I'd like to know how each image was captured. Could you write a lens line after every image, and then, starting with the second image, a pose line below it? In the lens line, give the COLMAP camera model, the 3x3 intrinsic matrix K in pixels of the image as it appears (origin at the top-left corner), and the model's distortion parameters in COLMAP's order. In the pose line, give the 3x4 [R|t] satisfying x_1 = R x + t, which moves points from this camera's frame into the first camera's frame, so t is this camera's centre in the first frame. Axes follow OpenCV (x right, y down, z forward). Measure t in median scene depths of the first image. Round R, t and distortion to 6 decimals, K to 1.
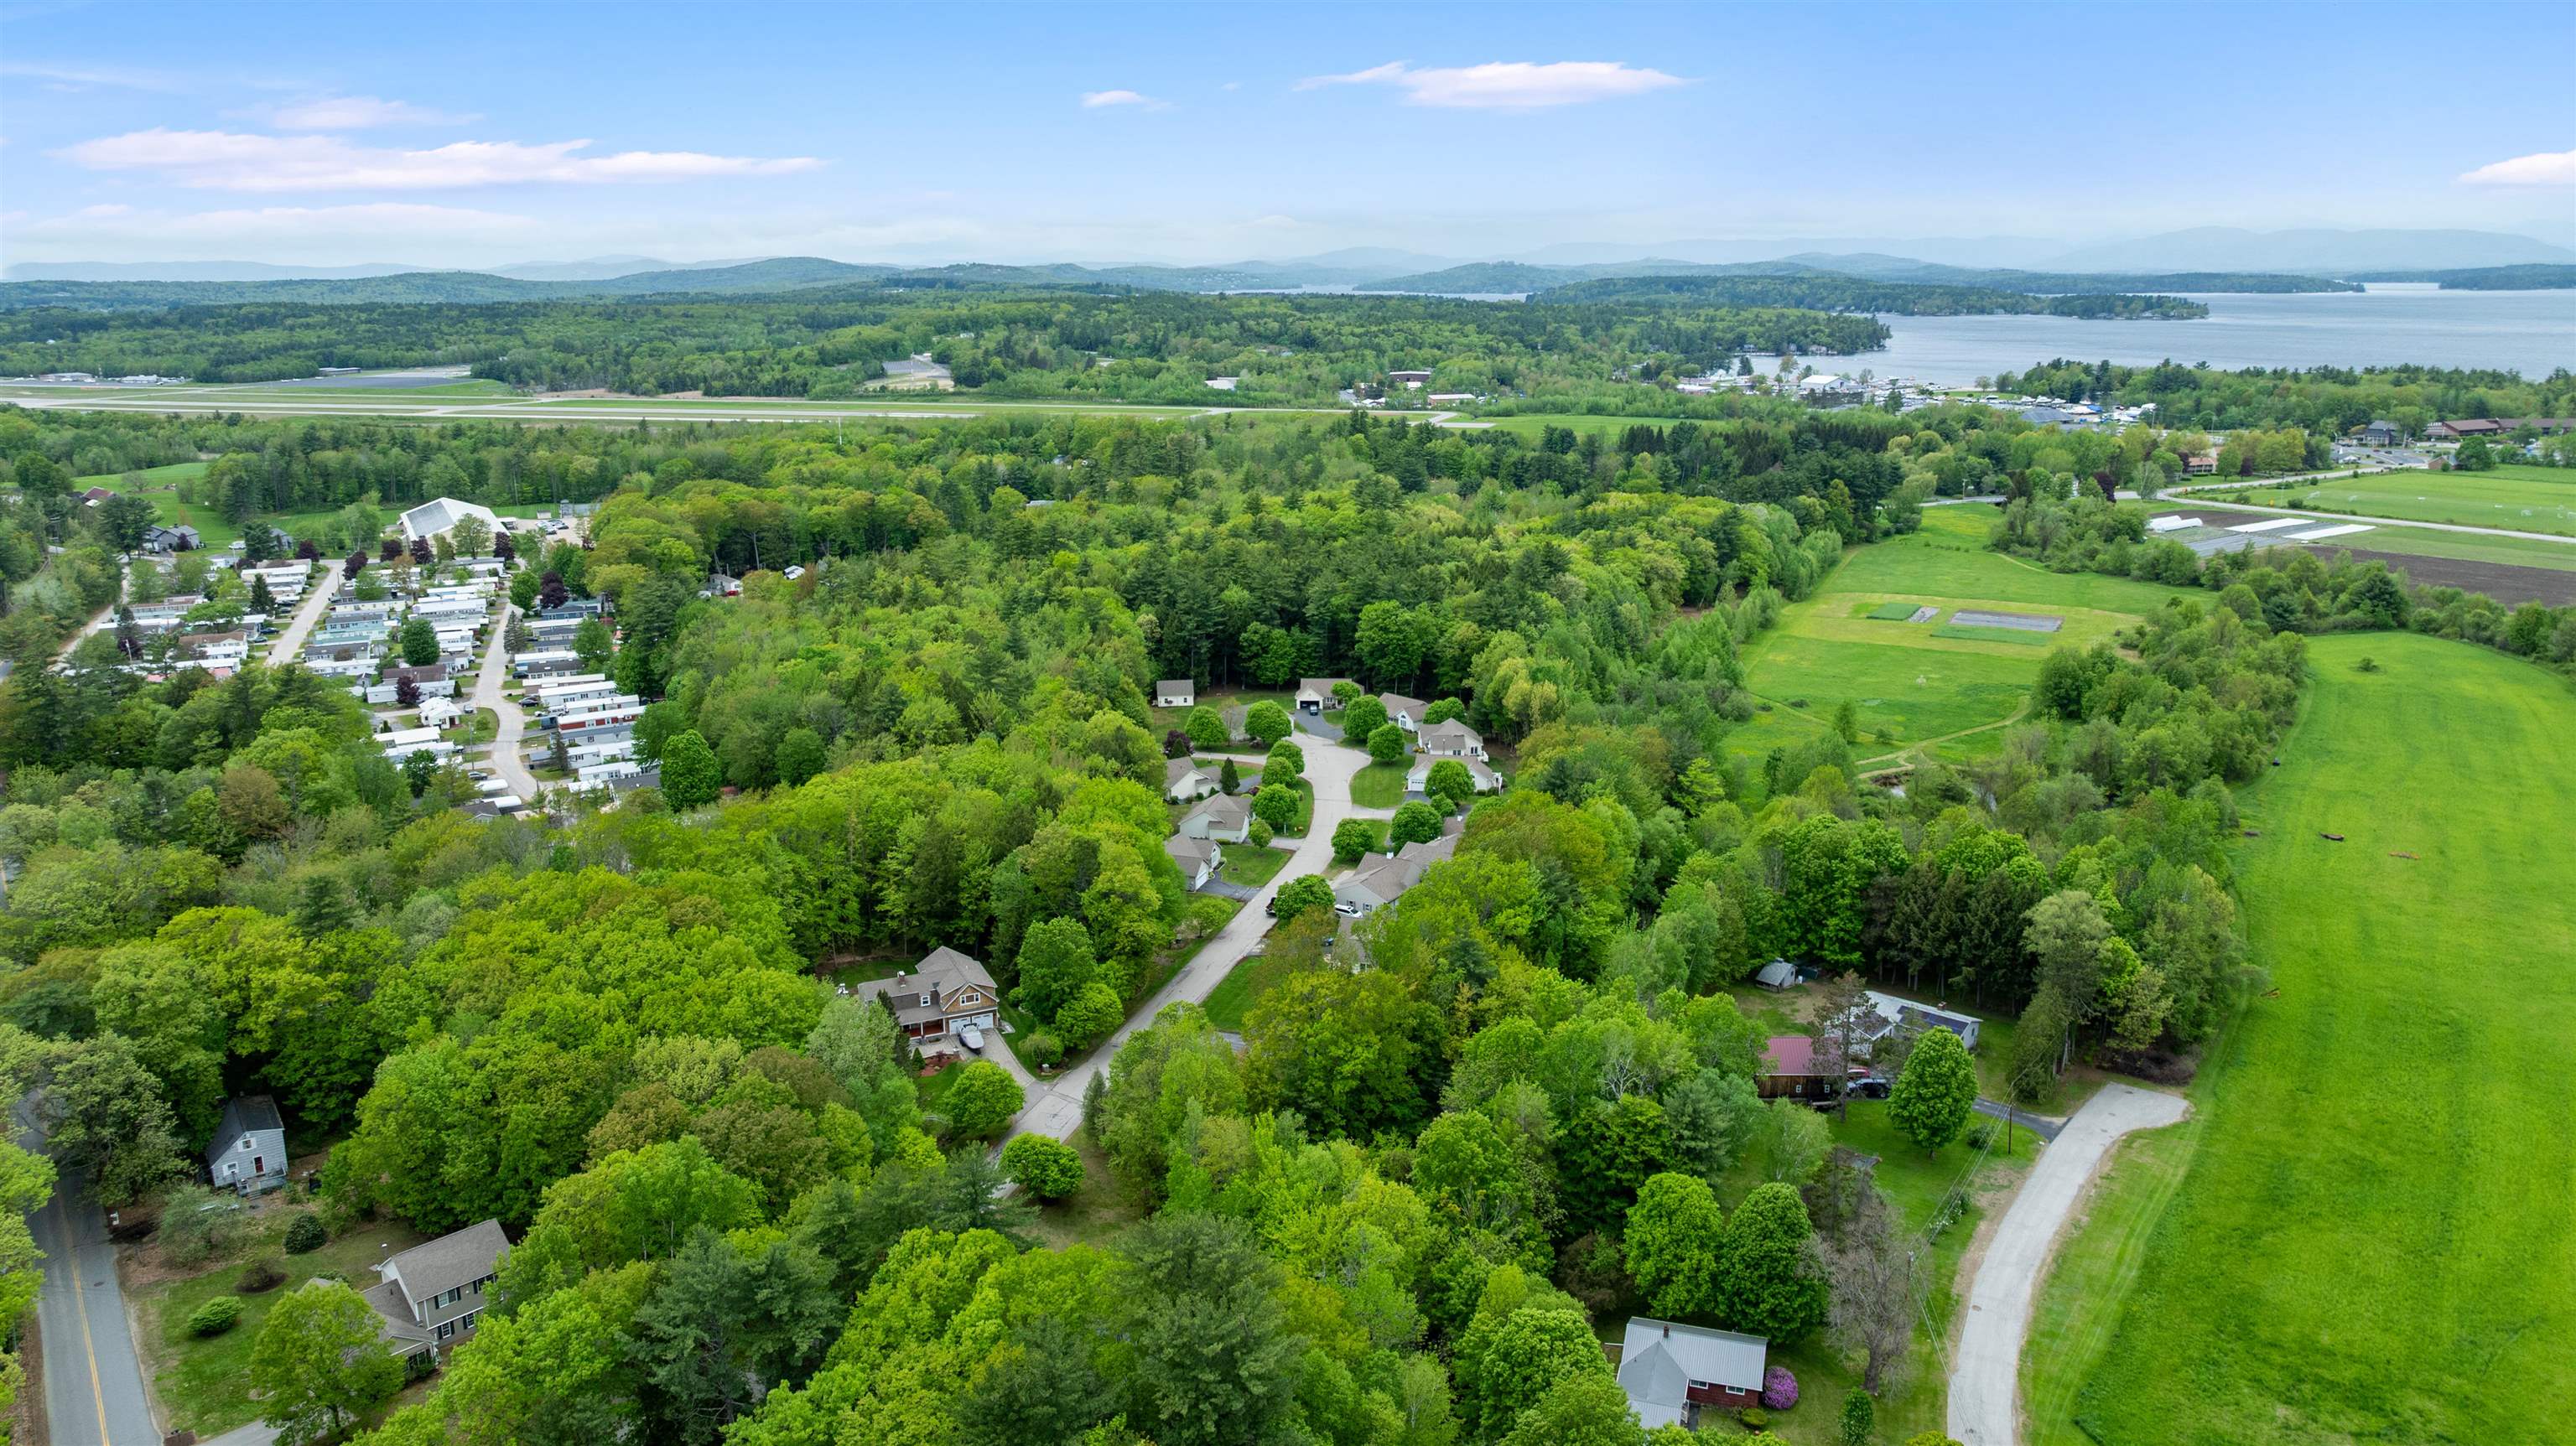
lens RADIAL K [[1812.6, 0, 1270.9], [0, 1812.6, 724.6], [0, 0, 1]] dist [-0.004440, -0.002129]
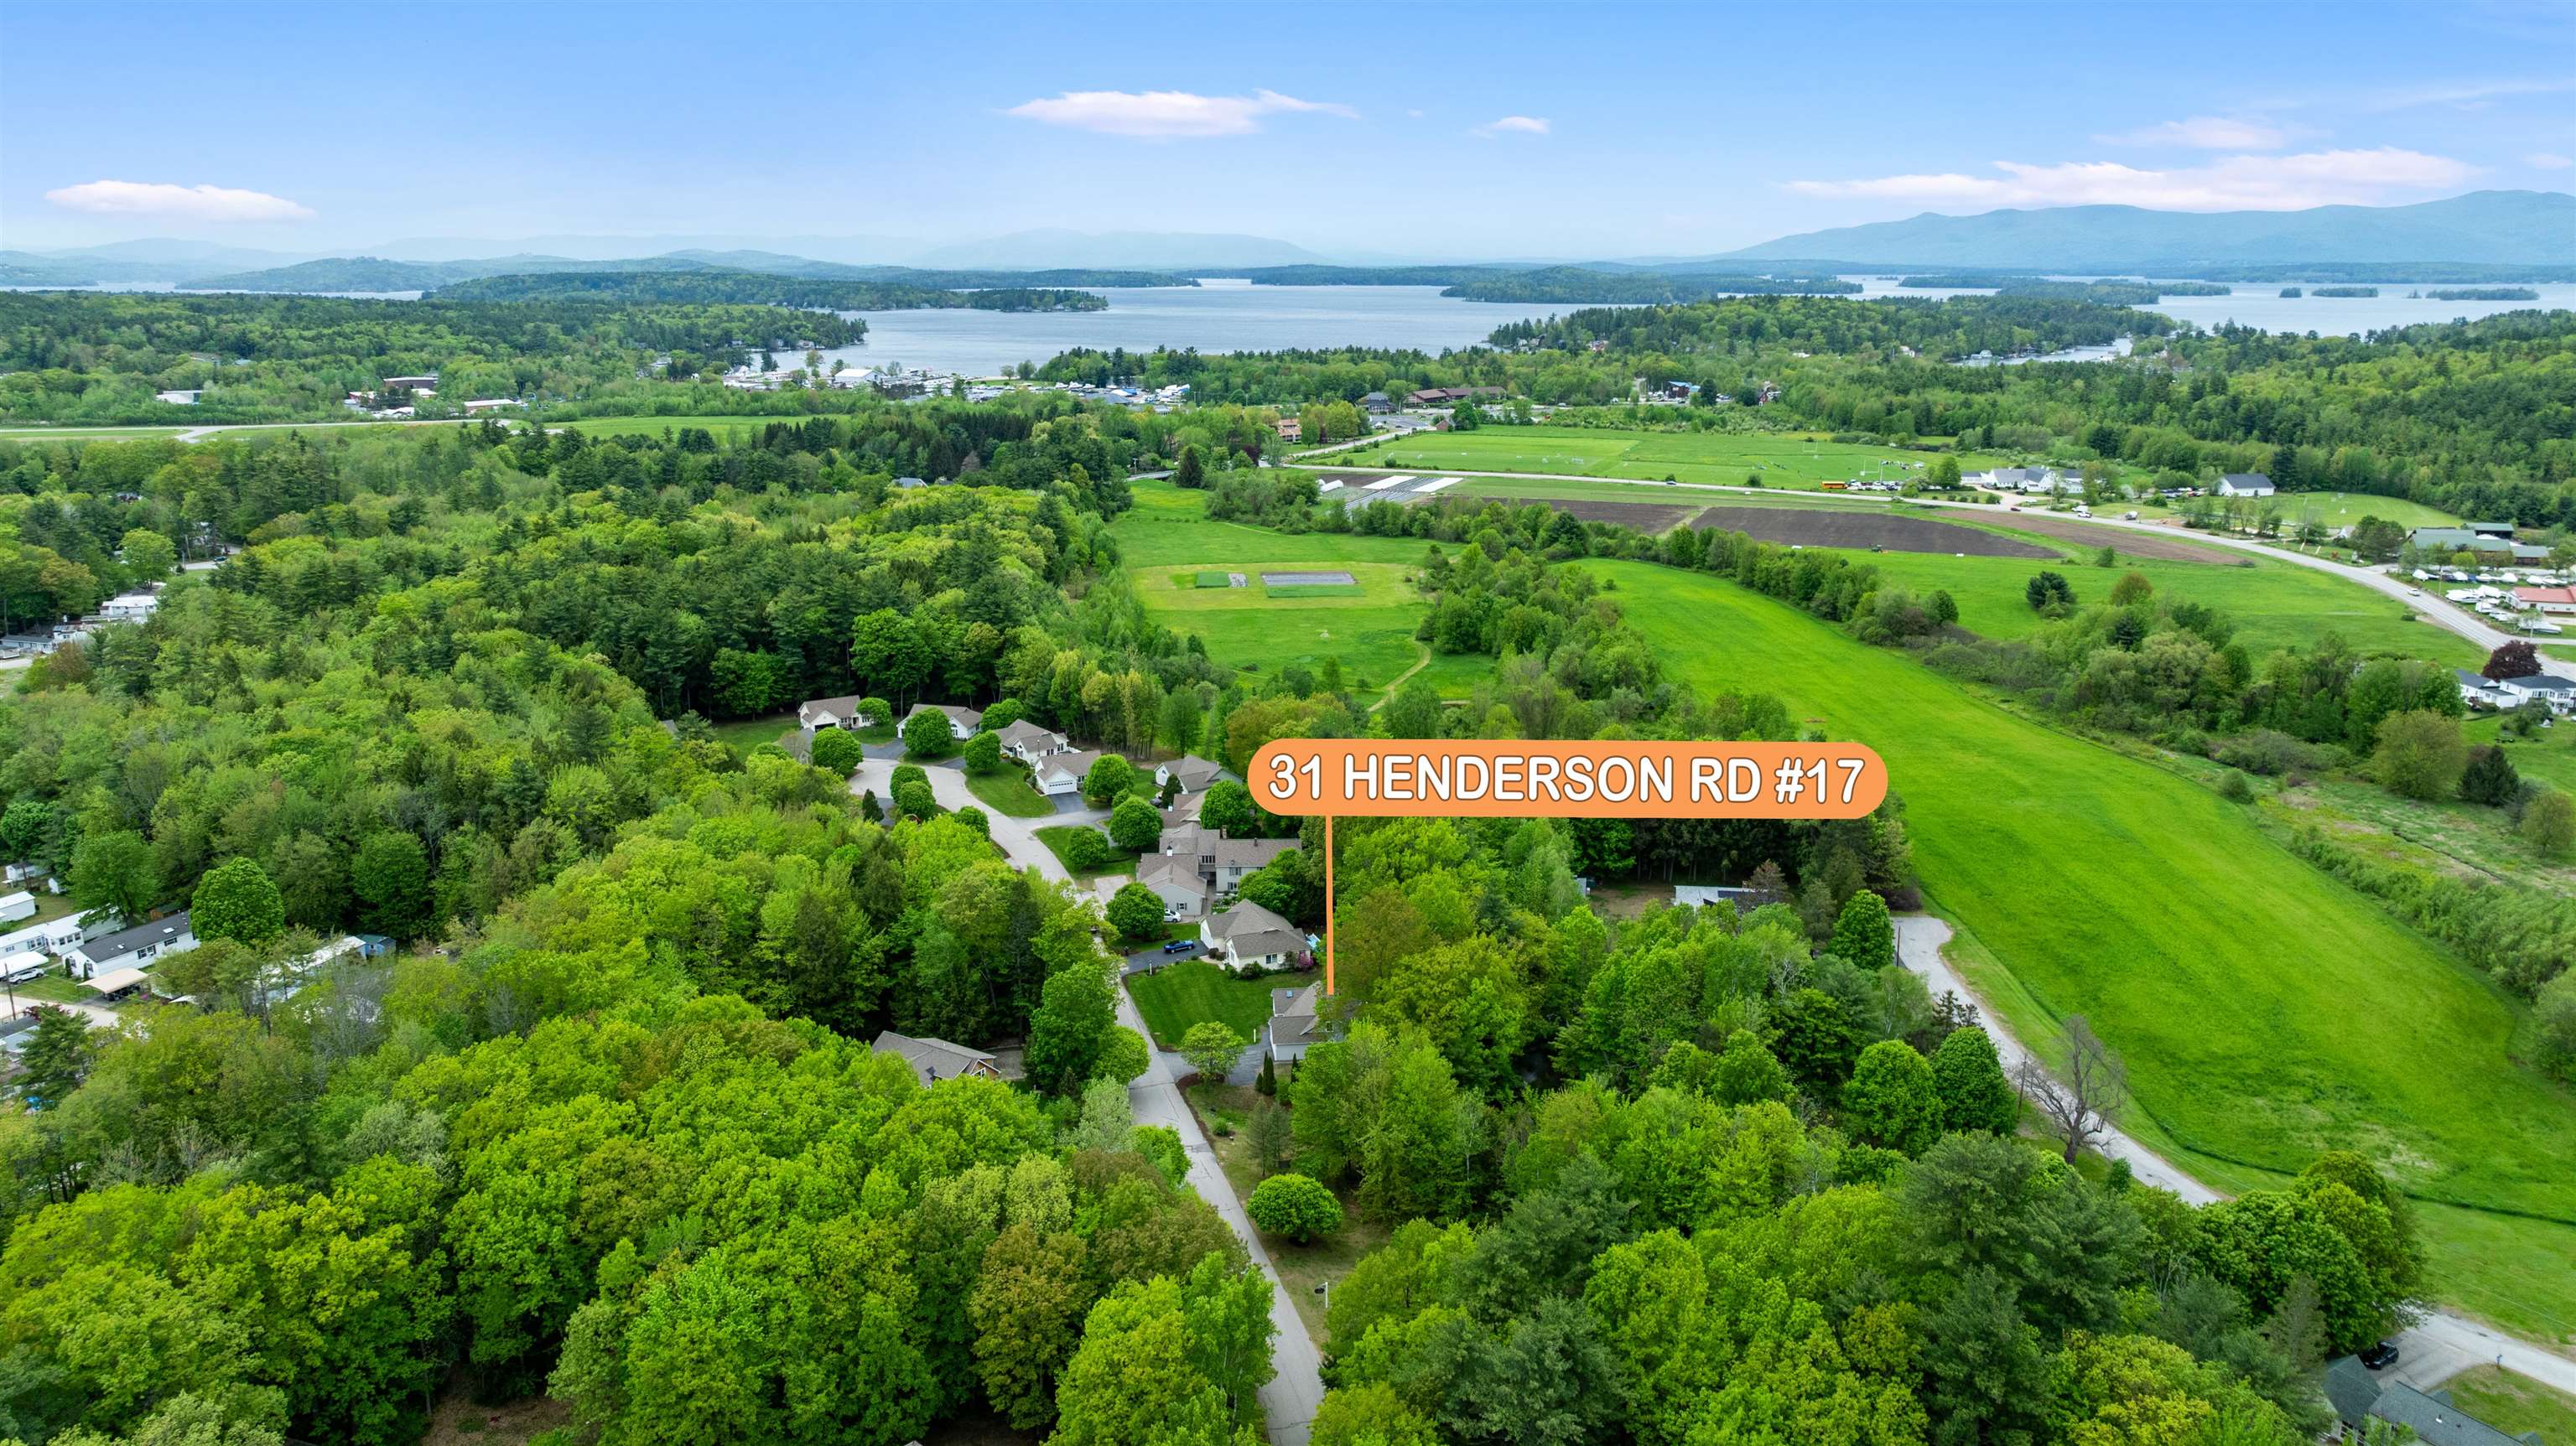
lens RADIAL K [[1810.4, 0, 1278.1], [0, 1810.4, 714.0], [0, 0, 1]] dist [-0.041227, 0.050858]
pose [[0.828000, -0.128978, 0.545692, -0.090427], [0.130367, 0.990798, 0.036372, -0.006724], [-0.545362, 0.041024, 0.837196, 0.030278]]
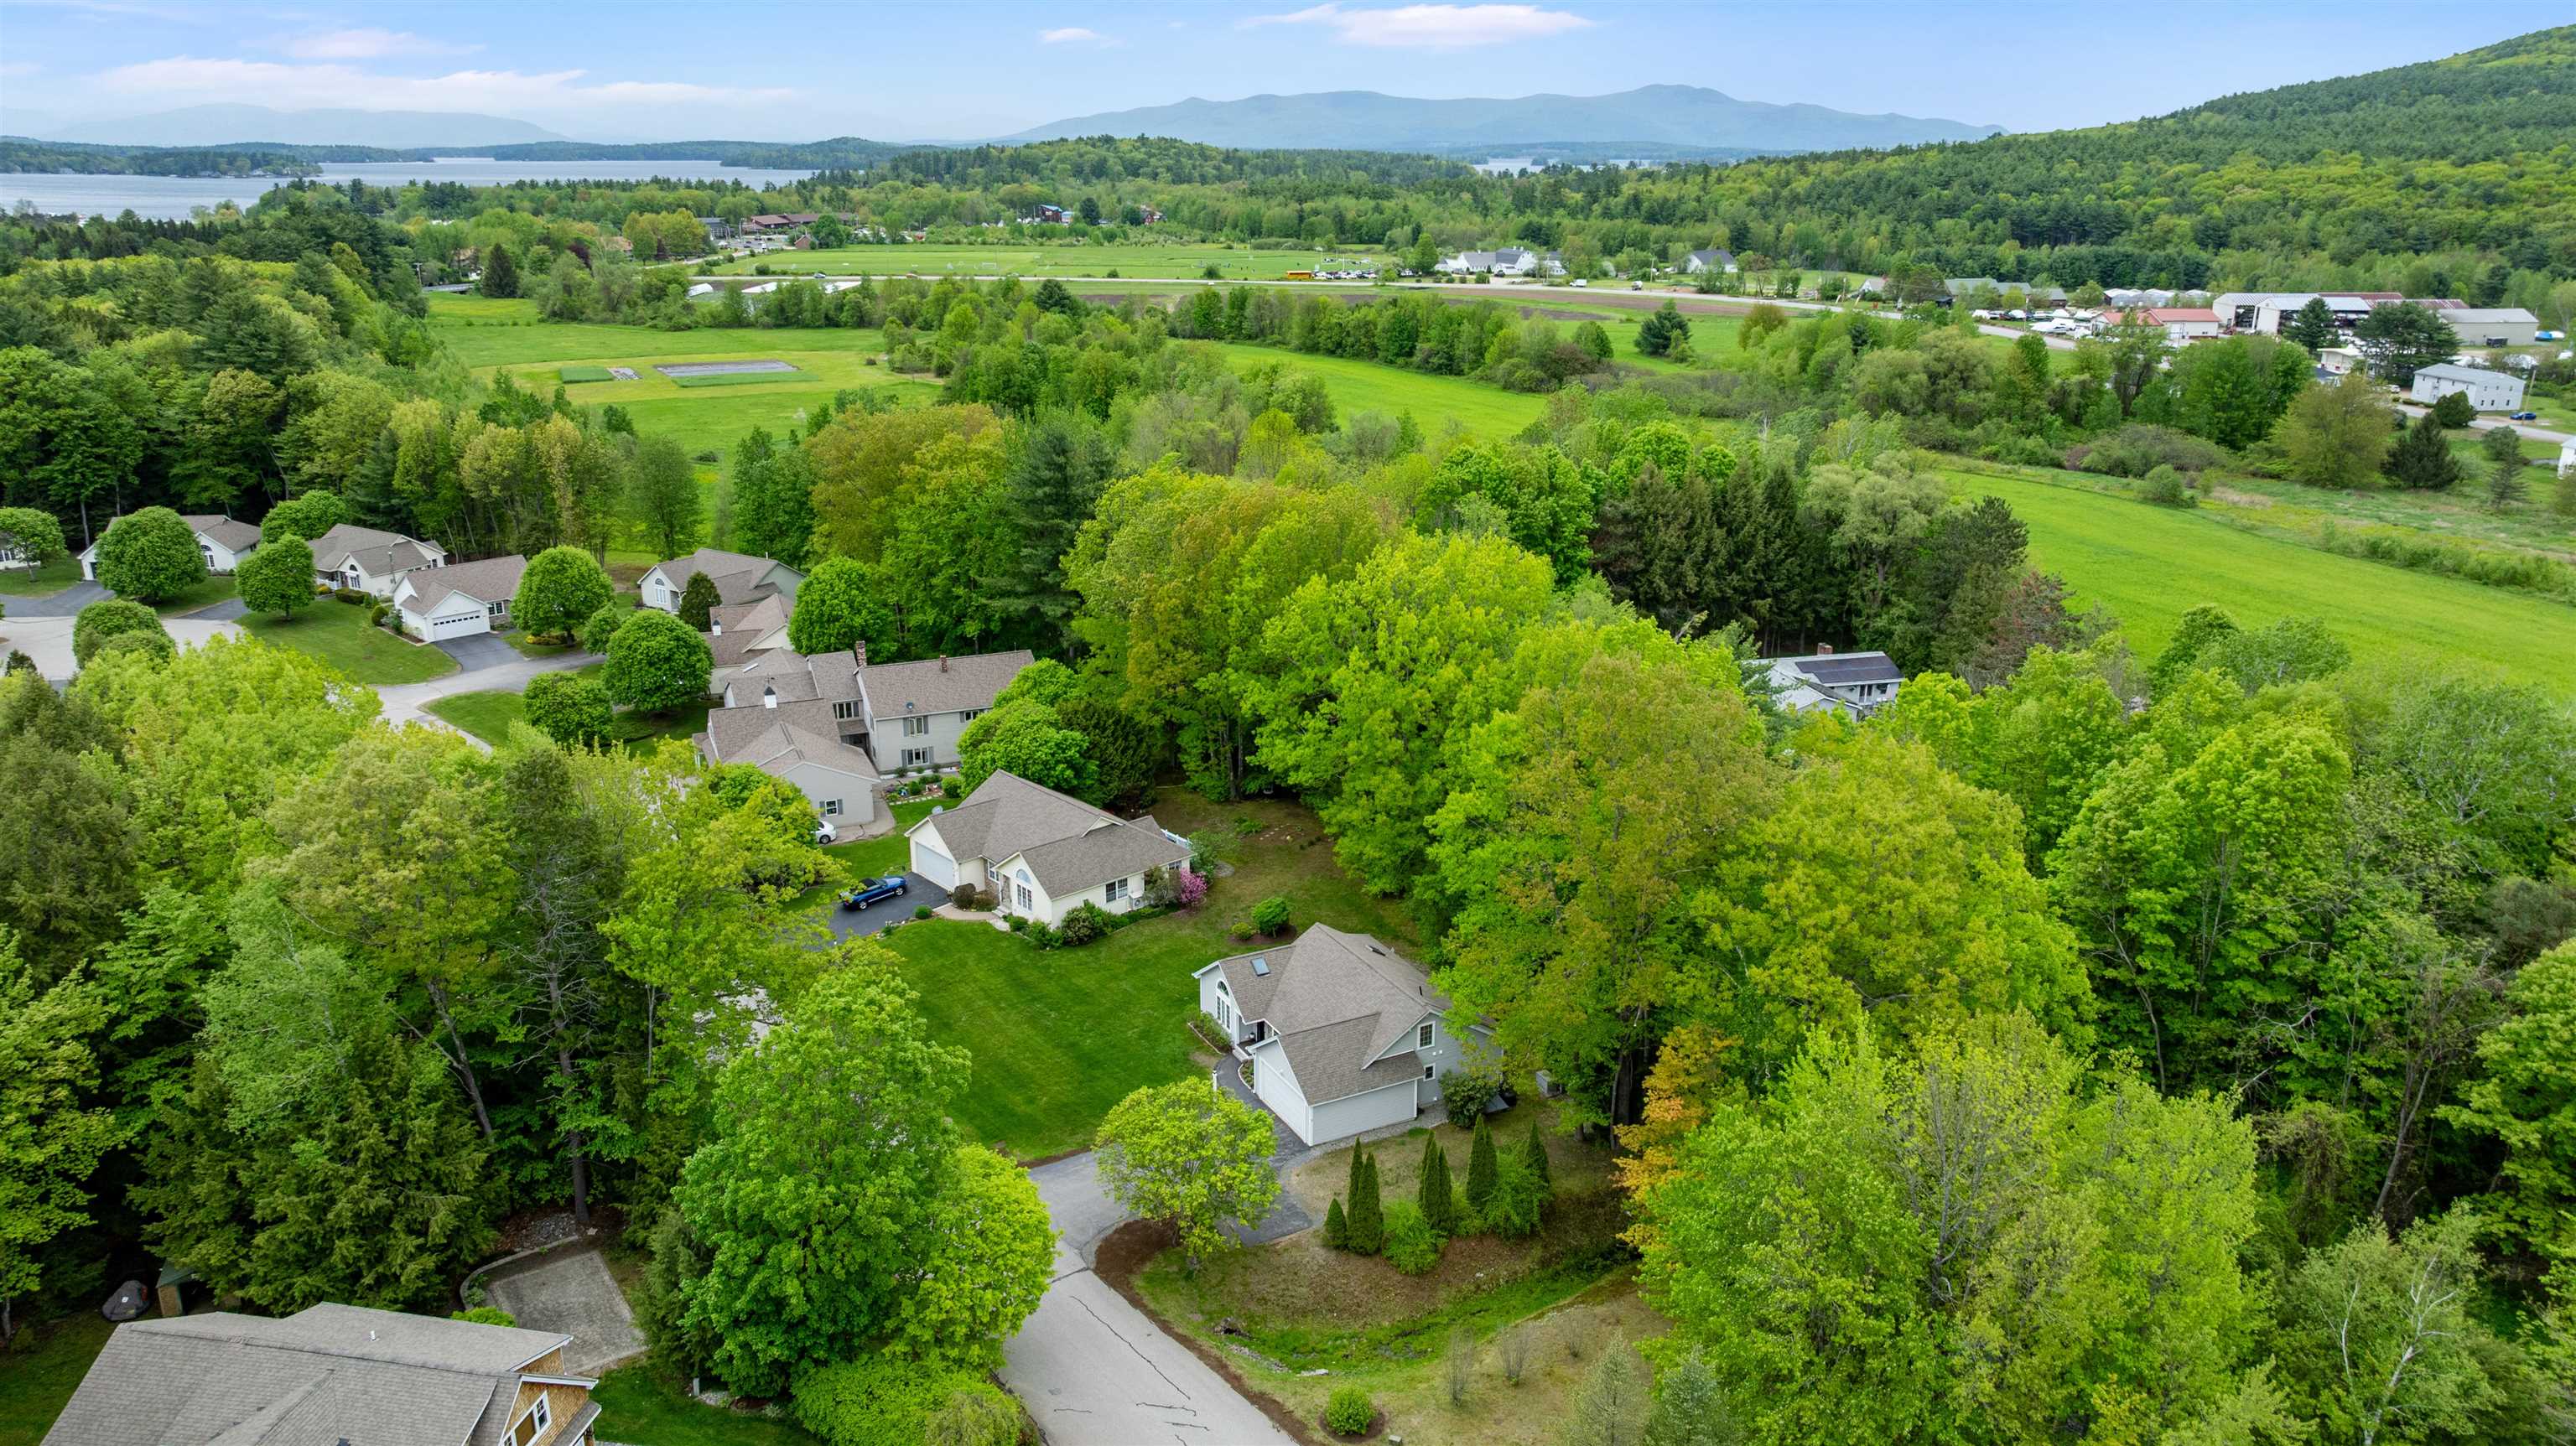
lens RADIAL K [[1810.4, 0, 1278.1], [0, 1810.4, 714.0], [0, 0, 1]] dist [-0.041227, 0.050858]
pose [[0.556370, -0.234946, 0.797028, -0.050760], [0.191707, 0.969611, 0.151998, 0.006566], [-0.808518, 0.068229, 0.584503, 0.136360]]
